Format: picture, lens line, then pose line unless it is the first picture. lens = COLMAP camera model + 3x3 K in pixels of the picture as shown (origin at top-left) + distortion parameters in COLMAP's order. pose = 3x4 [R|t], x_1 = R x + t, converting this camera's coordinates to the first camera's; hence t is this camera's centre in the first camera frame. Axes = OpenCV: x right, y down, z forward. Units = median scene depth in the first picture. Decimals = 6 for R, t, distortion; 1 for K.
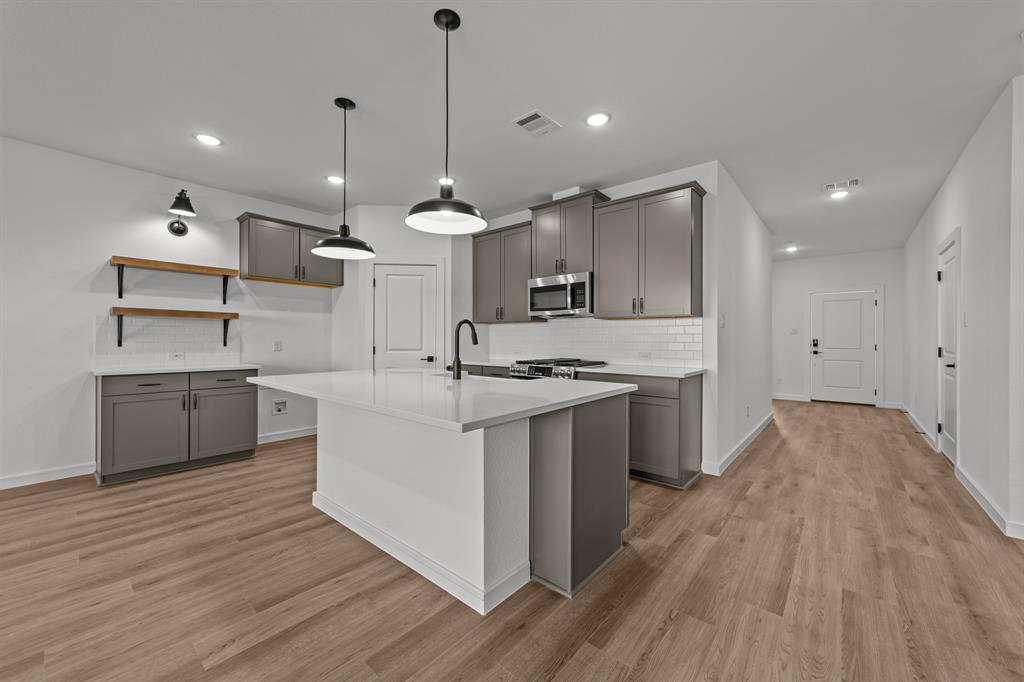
lens RADIAL K [[397.5, 0, 513.4], [0, 397.5, 338.9], [0, 0, 1]] dist [-0.011627, 0.005119]
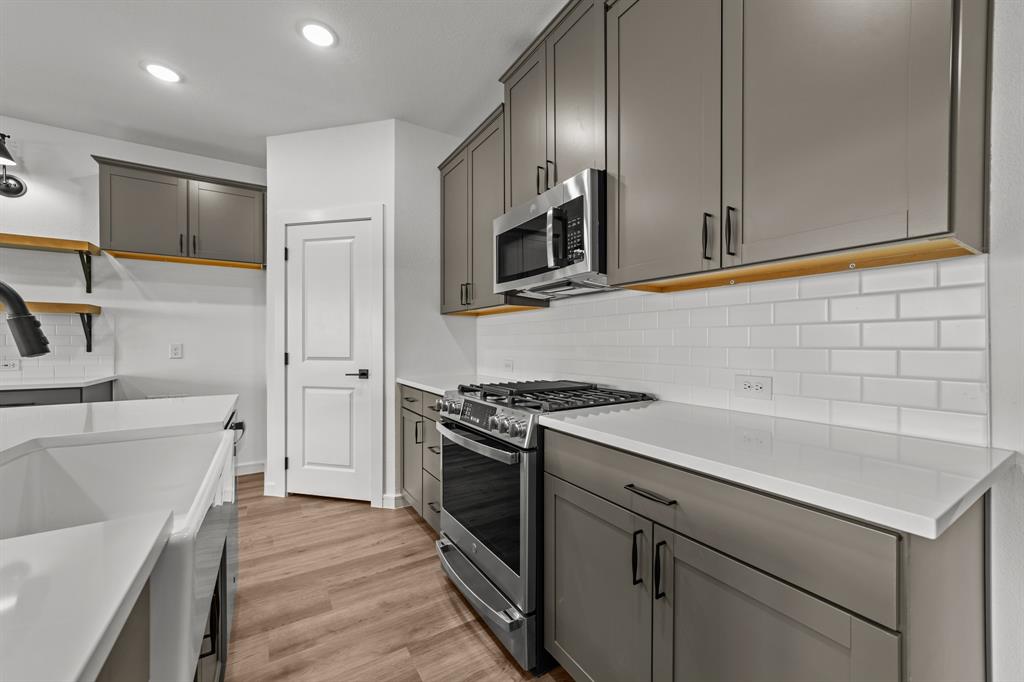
lens RADIAL K [[397.5, 0, 512.2], [0, 397.5, 345.5], [0, 0, 1]] dist [-0.011627, 0.005119]
pose [[0.954125, 0.000207, -0.299408, 0.232285], [0.002370, 0.999963, 0.008243, 0.003115], [0.299399, -0.008574, 0.954090, 0.600033]]
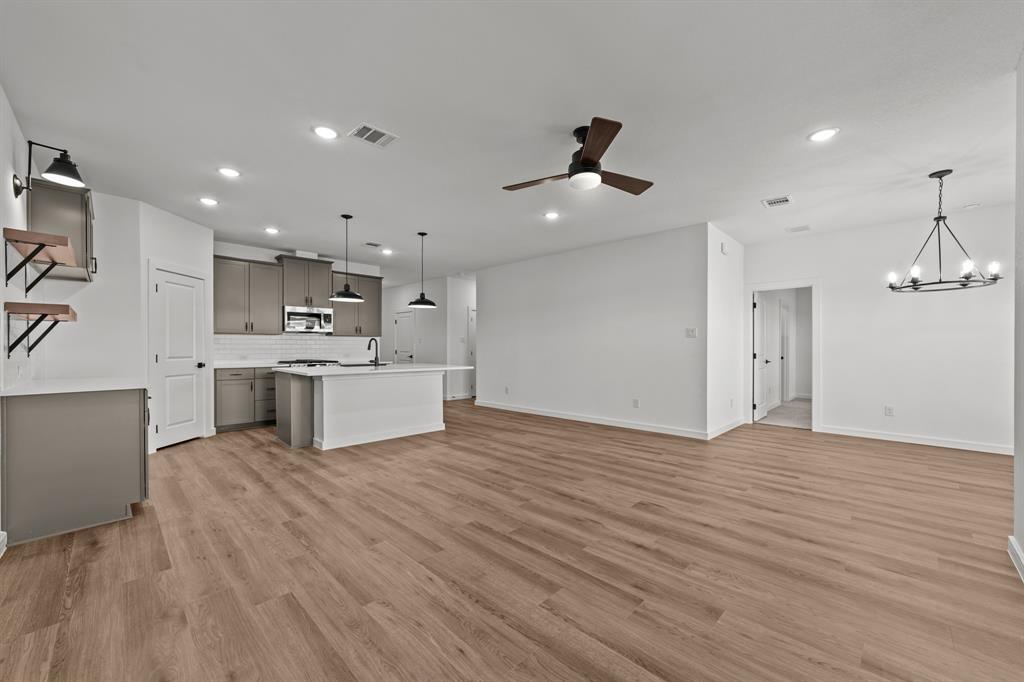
lens RADIAL K [[397.5, 0, 512.1], [0, 397.5, 349.9], [0, 0, 1]] dist [-0.011627, 0.005119]
pose [[0.072013, -0.008724, 0.997366, -1.509428], [-0.003582, 0.999953, 0.009005, -0.006056], [-0.997397, -0.004221, 0.071978, 0.081554]]
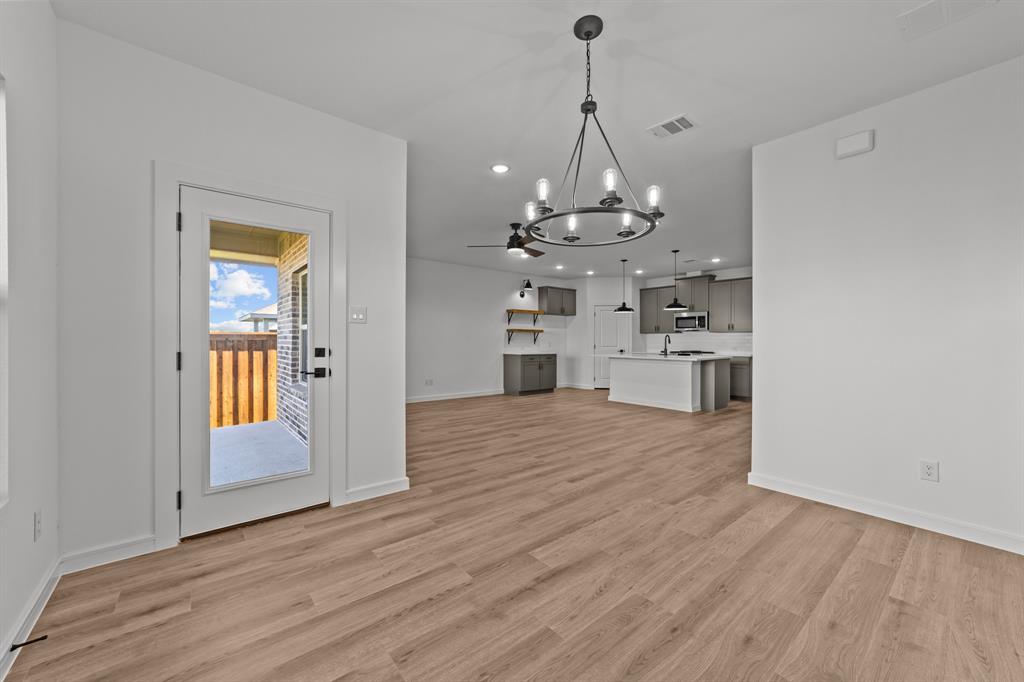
lens RADIAL K [[397.5, 0, 511.2], [0, 397.5, 340.9], [0, 0, 1]] dist [-0.011627, 0.005119]
pose [[0.984213, -0.000239, -0.176985, -0.501369], [0.000276, 1.000000, 0.000183, -0.003348], [0.176985, -0.000229, 0.984213, -1.397195]]
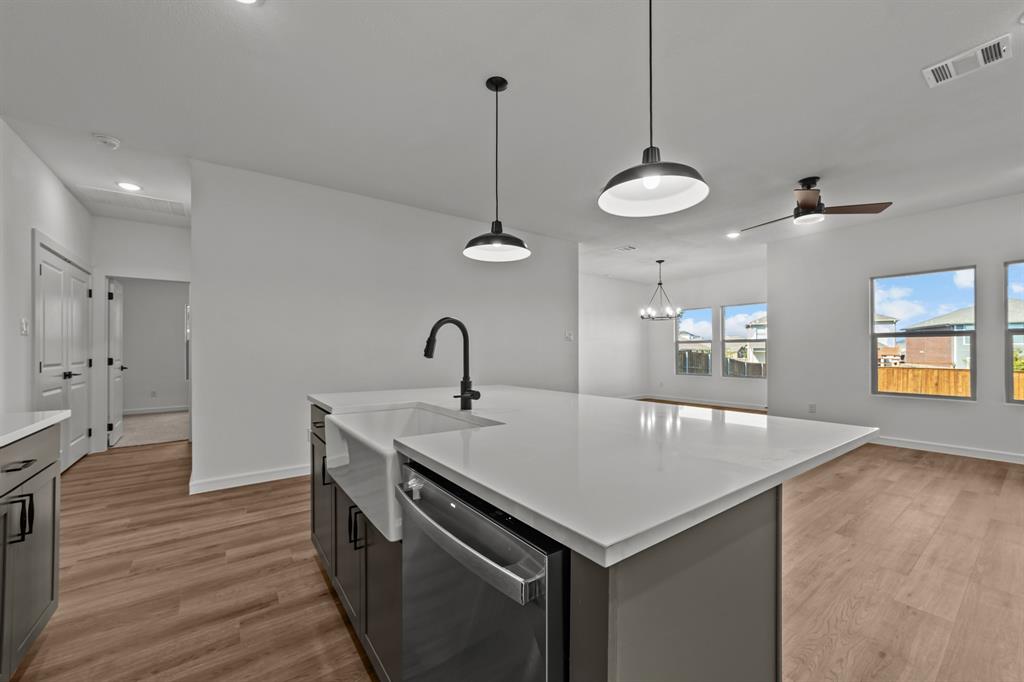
lens RADIAL K [[397.5, 0, 515.4], [0, 397.5, 353.2], [0, 0, 1]] dist [-0.011627, 0.005119]
pose [[-0.975672, -0.003310, 0.219211, -0.244898], [-0.002340, 0.999986, 0.004687, 0.003479], [-0.219224, 0.004060, -0.975666, 1.103053]]
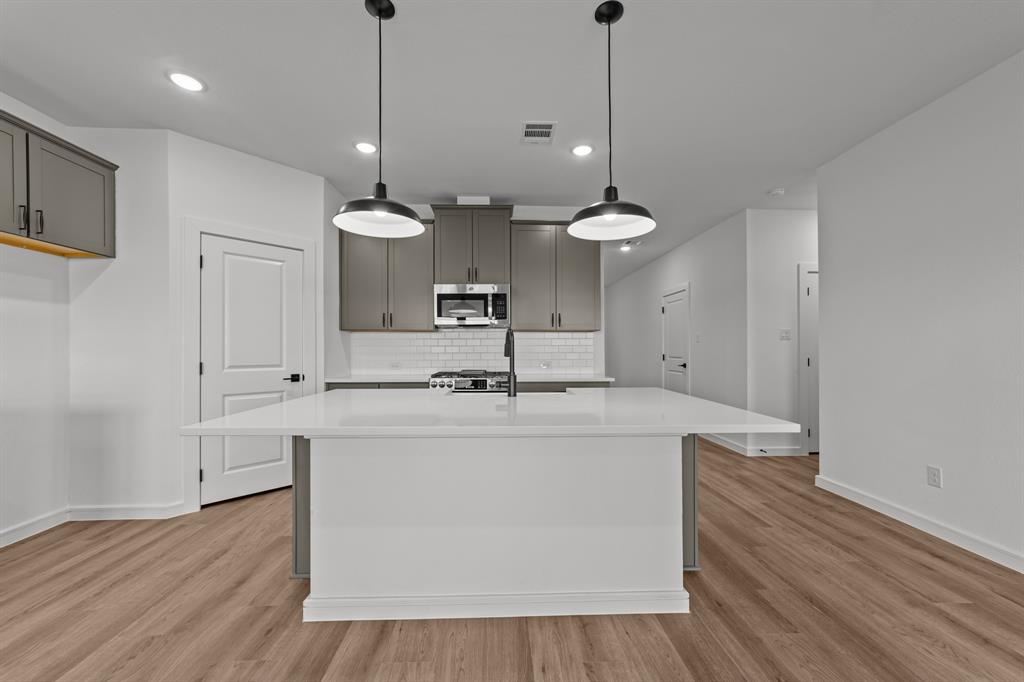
lens RADIAL K [[397.5, 0, 513.1], [0, 397.5, 350.2], [0, 0, 1]] dist [-0.011627, 0.005119]
pose [[0.735237, -0.003032, 0.677803, -0.499477], [0.001953, 0.999995, 0.002355, -0.001550], [-0.677807, -0.000407, 0.735240, 0.240901]]
